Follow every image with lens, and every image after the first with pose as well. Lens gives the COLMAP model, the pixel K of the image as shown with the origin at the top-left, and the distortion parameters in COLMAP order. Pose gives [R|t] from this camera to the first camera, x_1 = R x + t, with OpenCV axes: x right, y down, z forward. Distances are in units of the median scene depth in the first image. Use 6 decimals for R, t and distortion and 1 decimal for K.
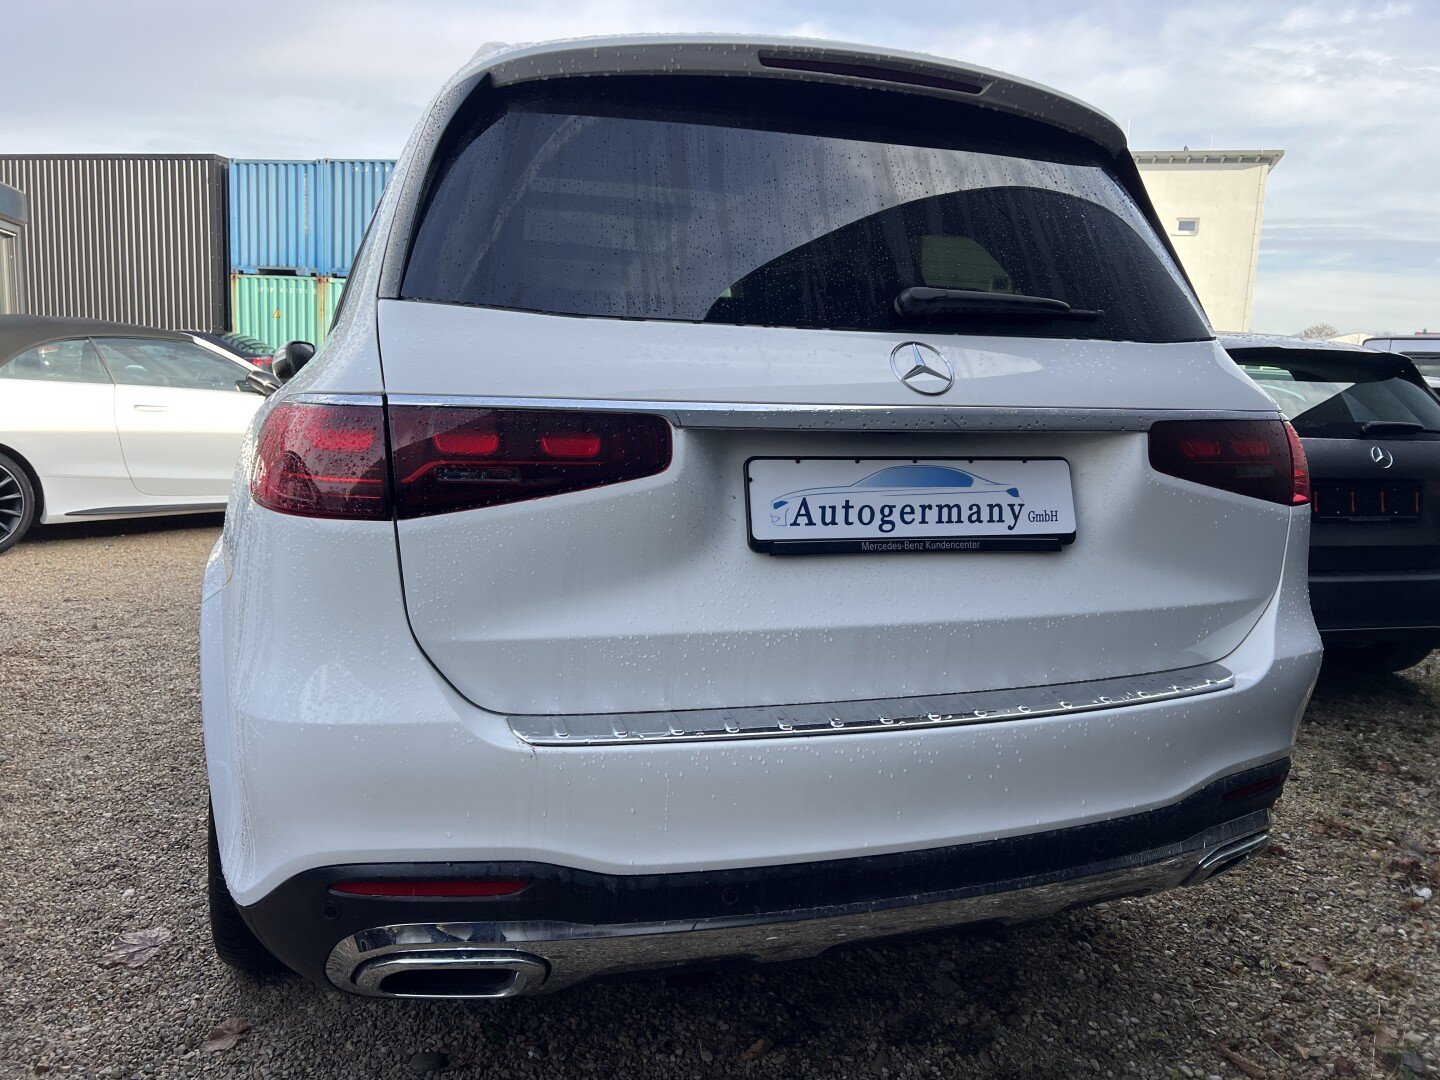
lens RADIAL K [[1118.4, 0, 718.5], [0, 1118.4, 529.8], [0, 0, 1]] dist [0.058300, -0.072219]
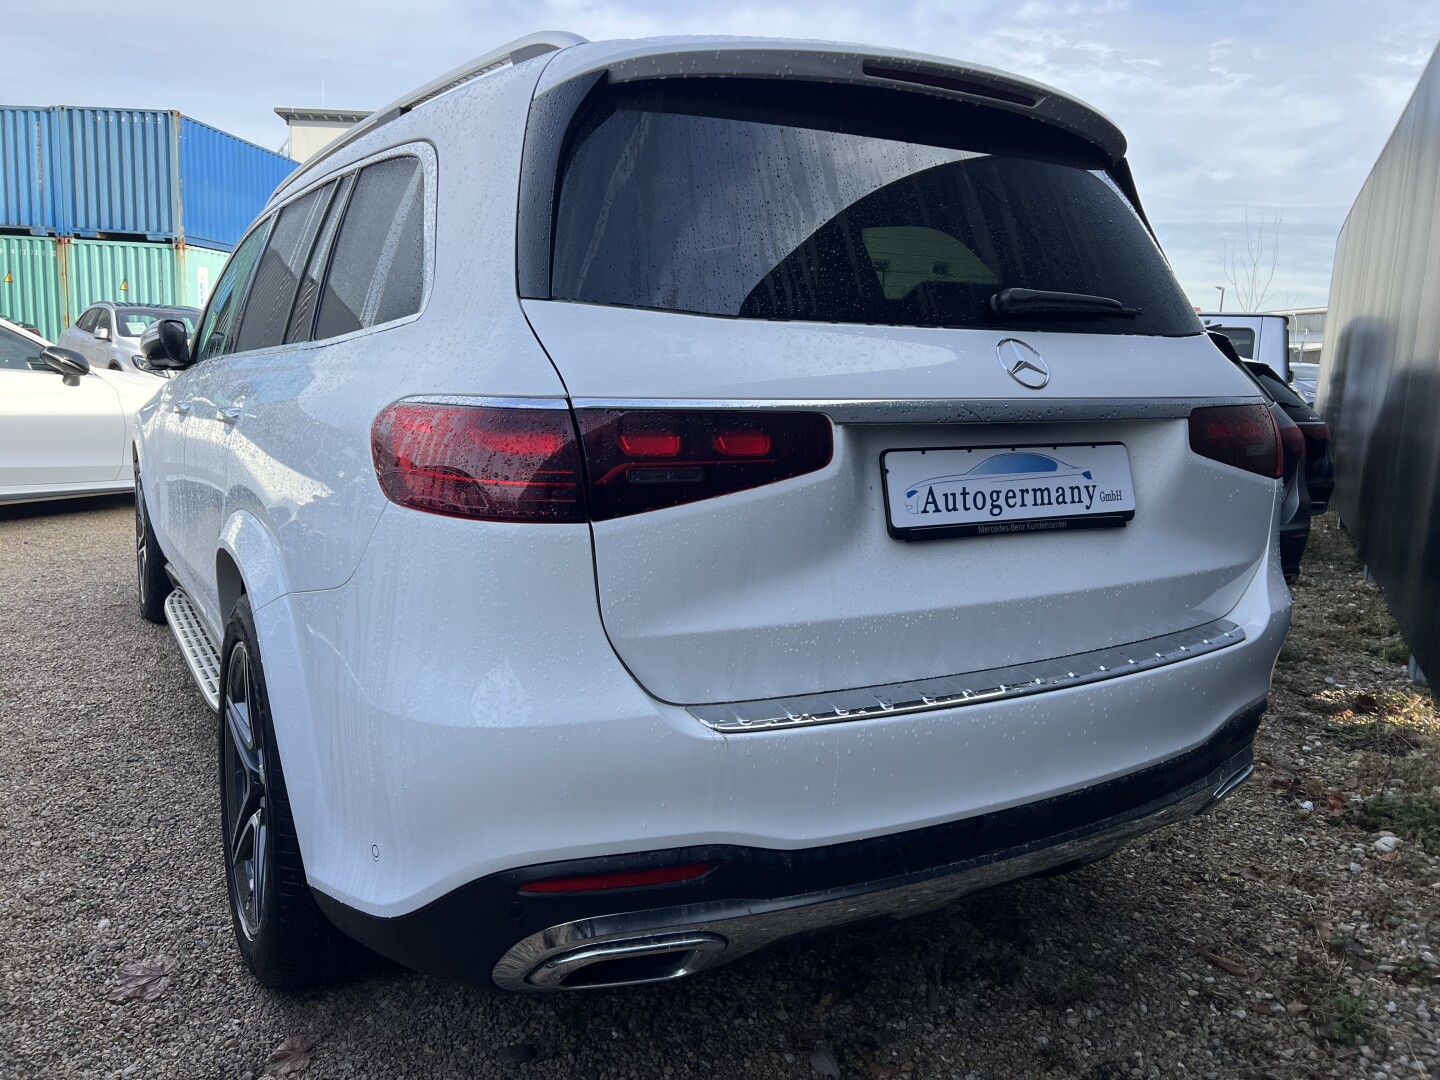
lens RADIAL K [[1118.4, 0, 724.7], [0, 1118.4, 531.9], [0, 0, 1]] dist [0.058300, -0.072219]
pose [[0.978309, -0.035982, 0.204004, -0.319582], [0.029997, 0.999026, 0.032355, -0.024508], [-0.204970, -0.025534, 0.978435, -0.009854]]
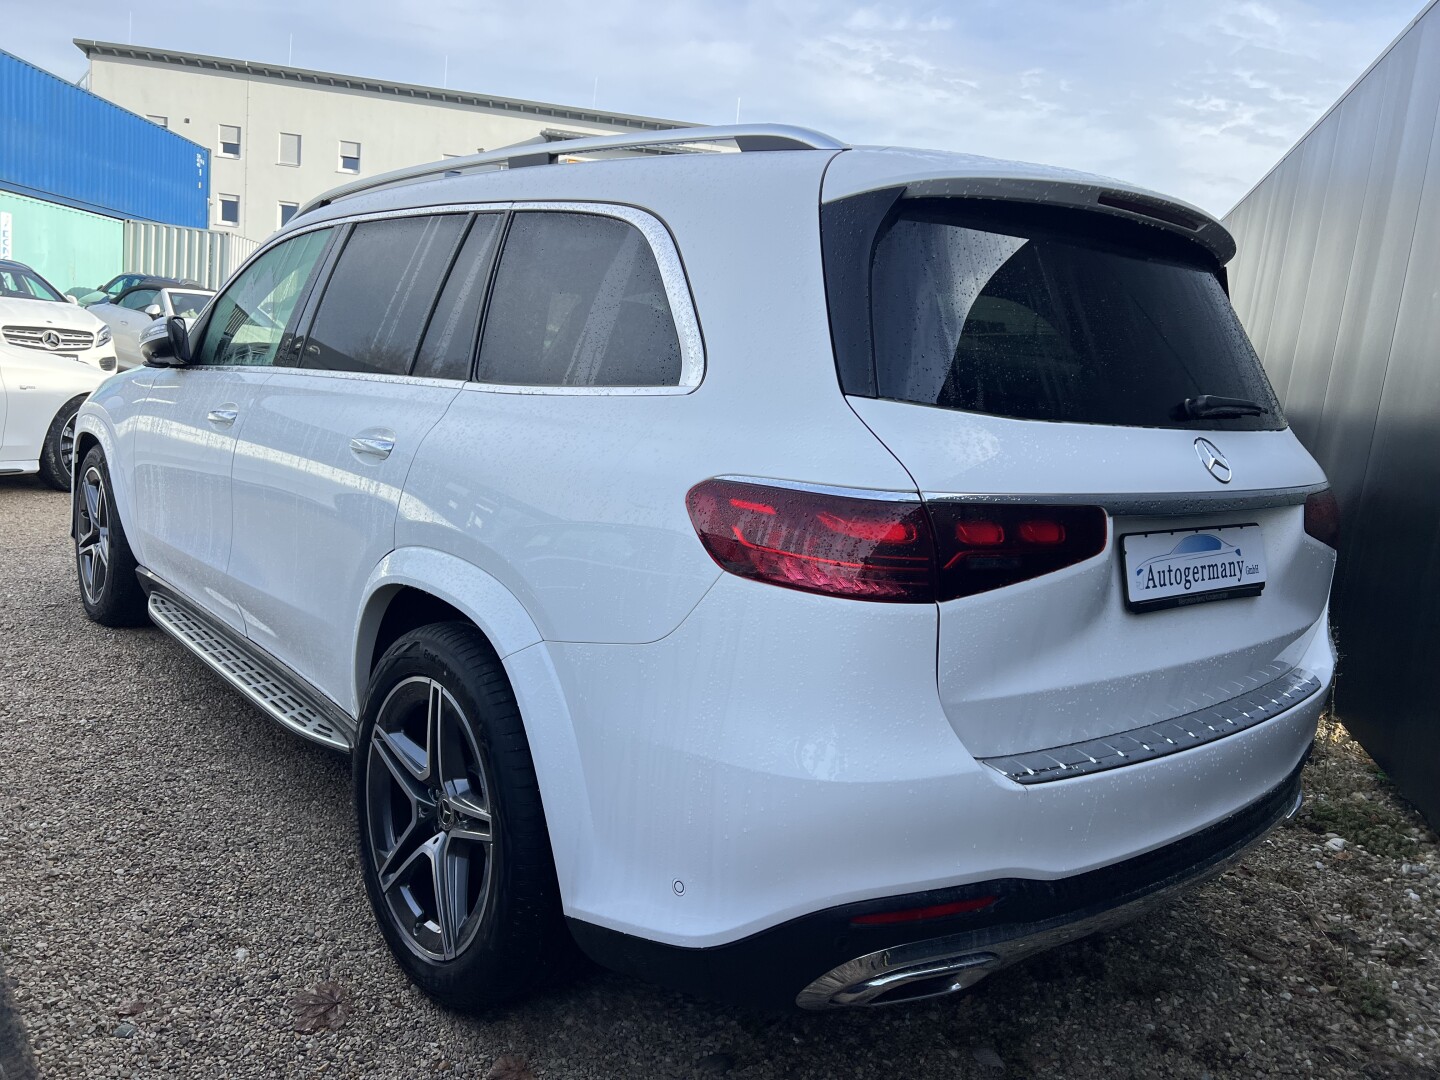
lens RADIAL K [[1118.4, 0, 740.3], [0, 1118.4, 542.2], [0, 0, 1]] dist [0.058300, -0.072219]
pose [[0.926099, -0.011433, 0.377108, -0.779094], [-0.010123, 0.998428, 0.055129, -0.113139], [-0.377146, -0.054873, 0.924527, 0.010297]]
